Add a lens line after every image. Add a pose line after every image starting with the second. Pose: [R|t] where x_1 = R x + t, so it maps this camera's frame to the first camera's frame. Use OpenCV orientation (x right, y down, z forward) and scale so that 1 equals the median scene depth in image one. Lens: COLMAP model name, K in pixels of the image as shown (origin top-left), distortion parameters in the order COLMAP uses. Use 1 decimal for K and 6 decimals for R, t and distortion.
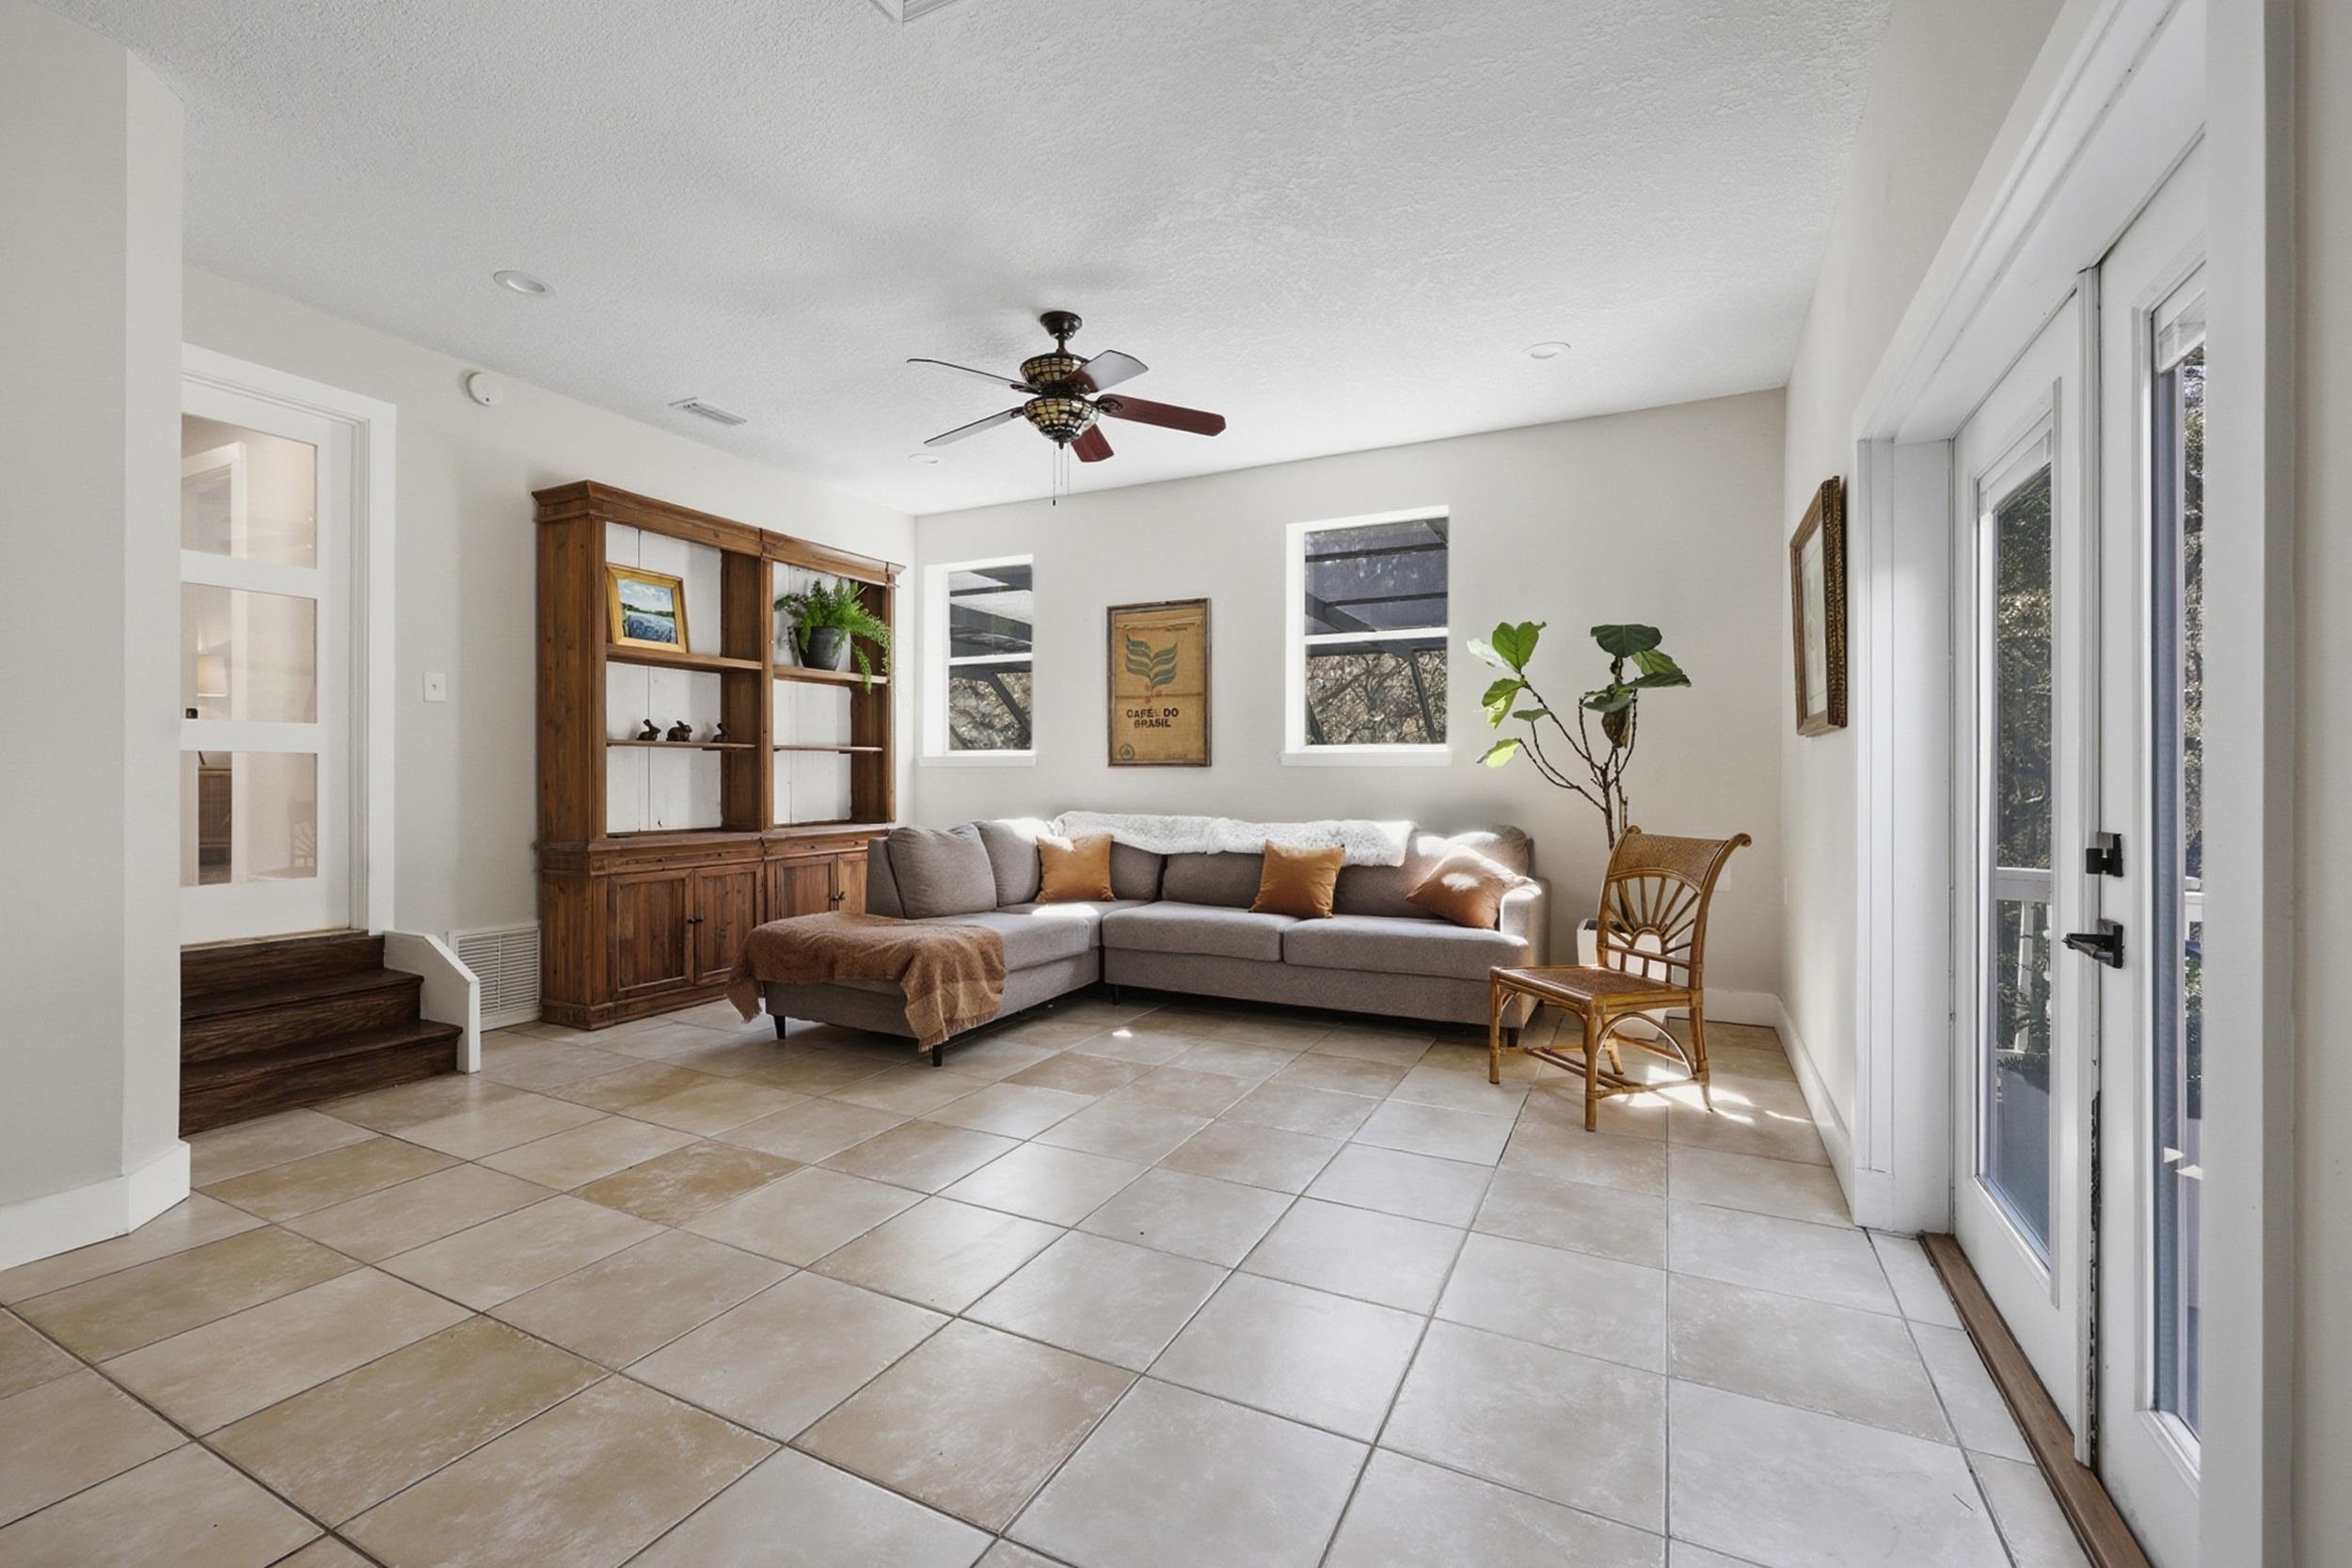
lens RADIAL K [[959.5, 0, 1179.1], [0, 959.5, 779.3], [0, 0, 1]] dist [-0.000517, -0.000097]
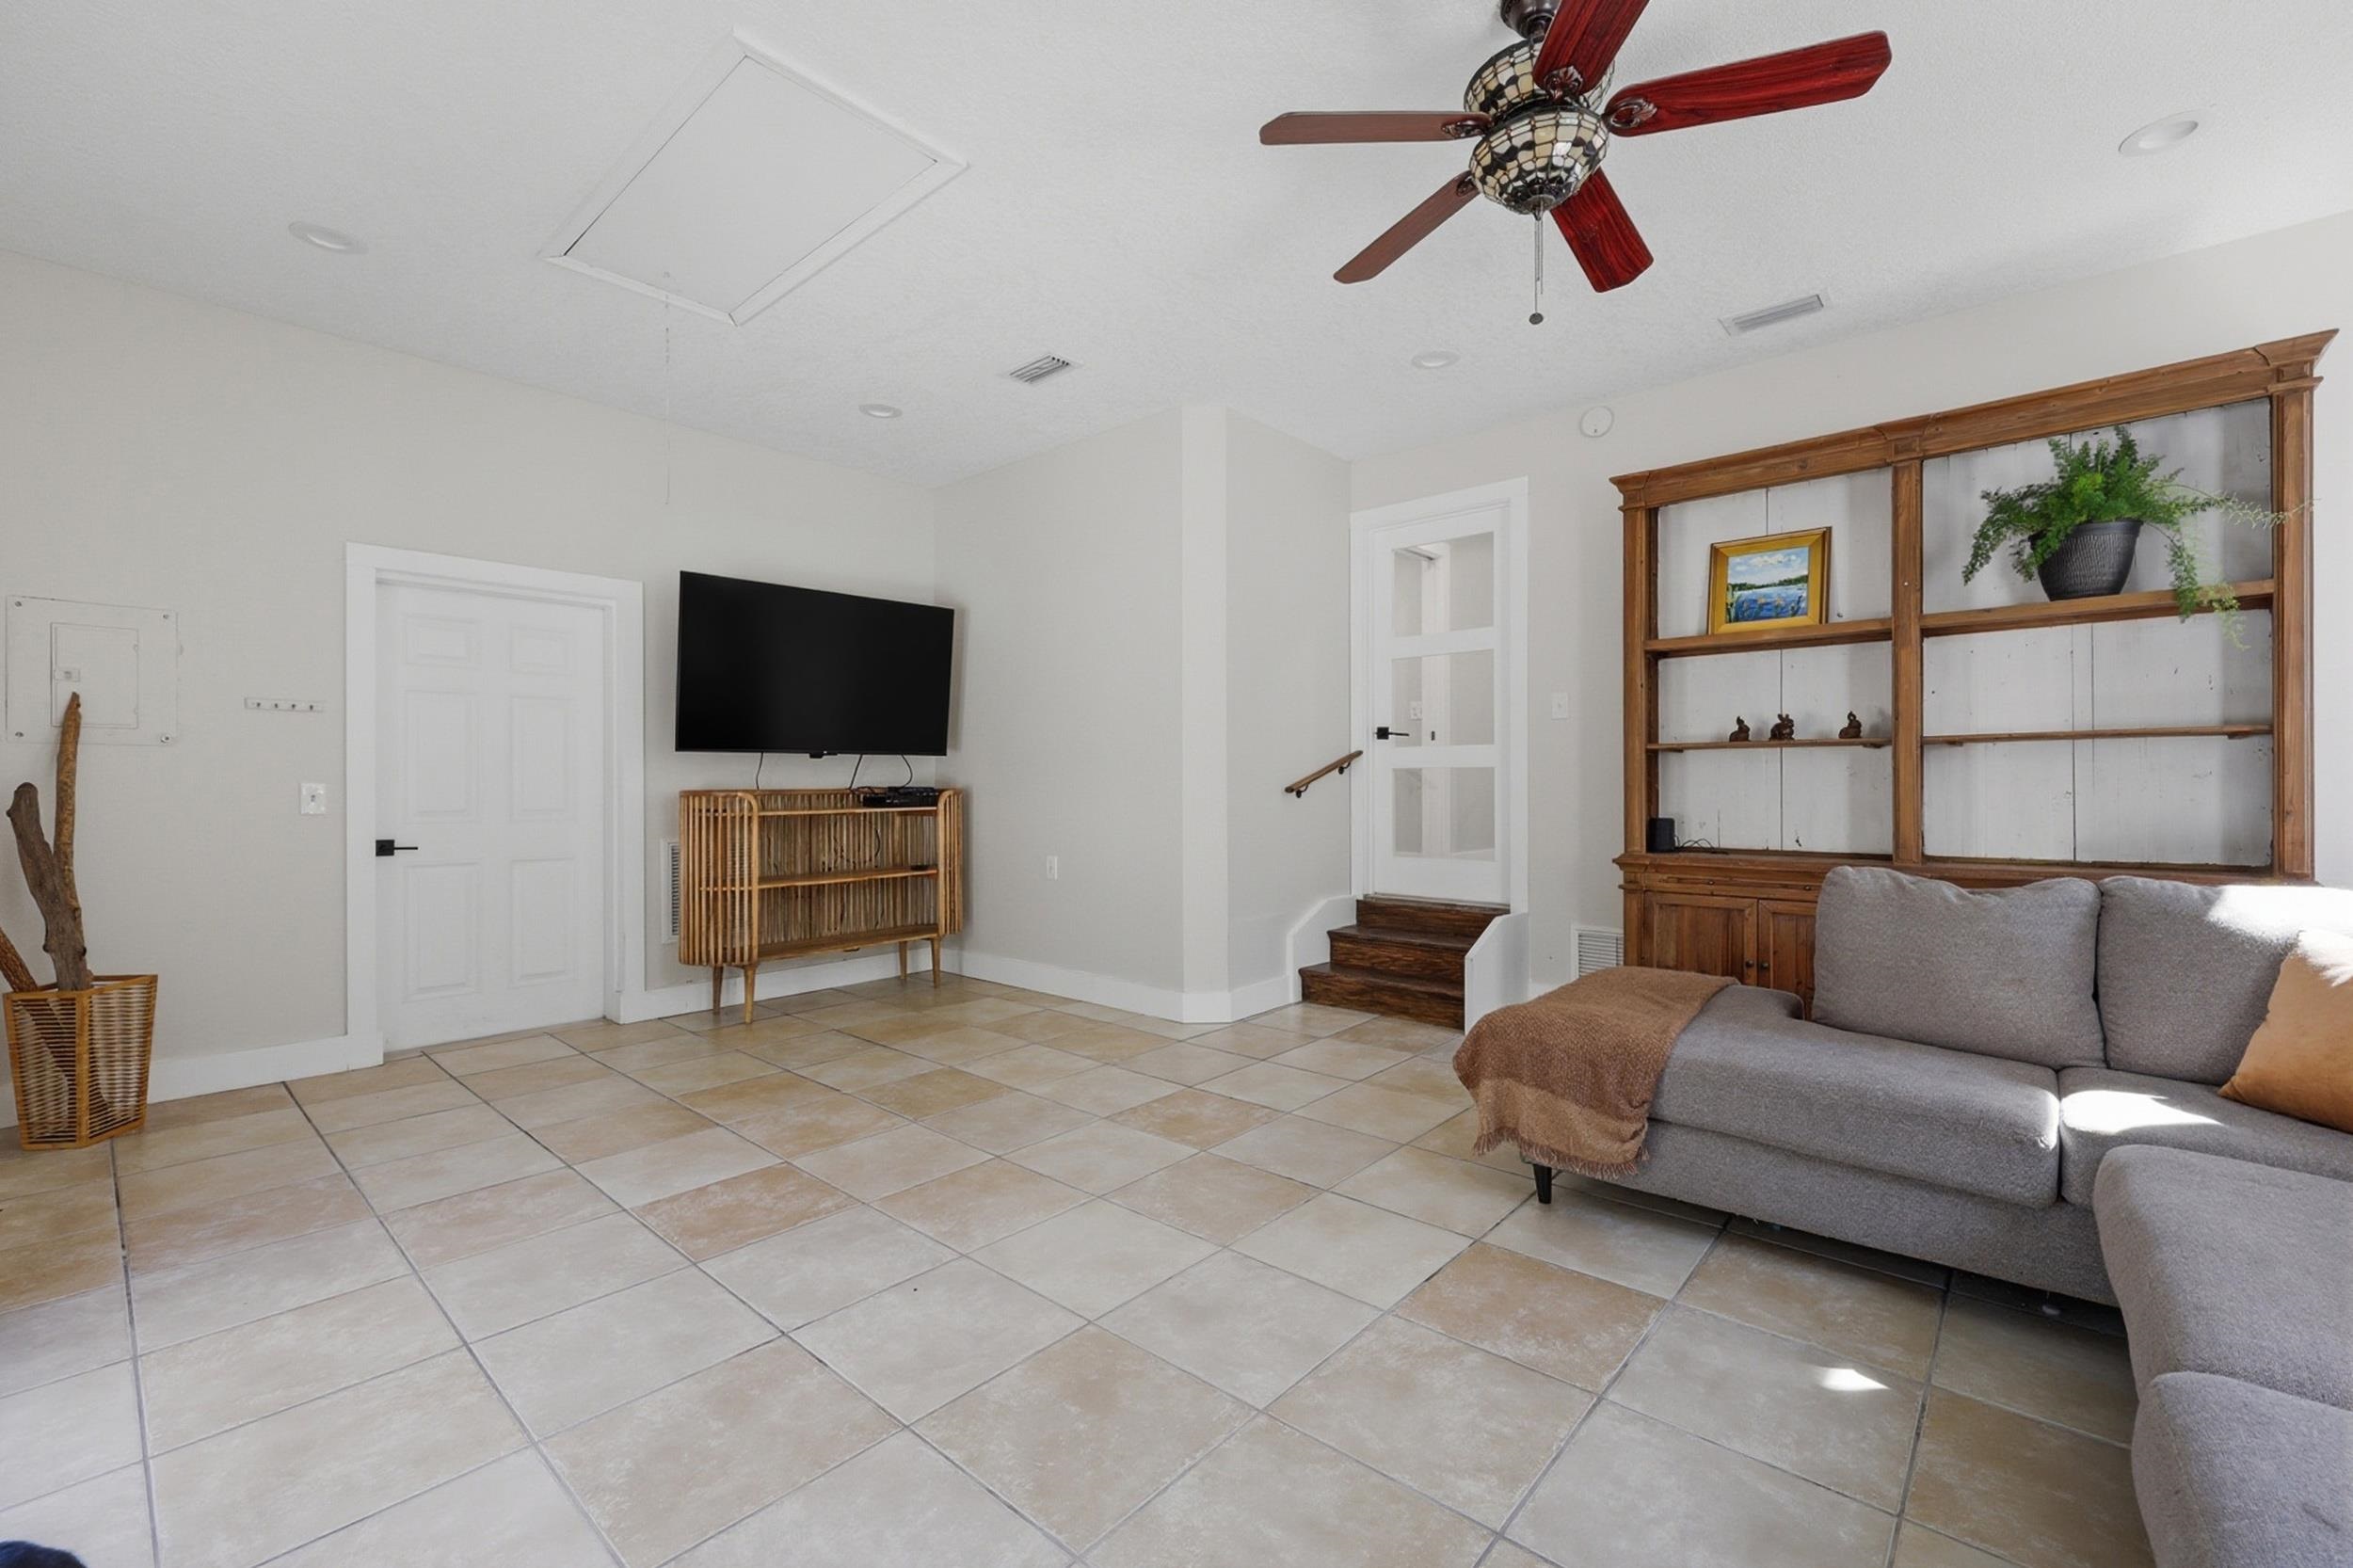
lens RADIAL K [[960.0, 0, 1174.4], [0, 960.0, 787.9], [0, 0, 1]] dist [-0.000517, -0.000097]
pose [[-0.246887, 0.001902, -0.969042, 0.450869], [0.001747, 0.999997, 0.001517, -0.001796], [0.969043, -0.001318, -0.246890, 0.844861]]
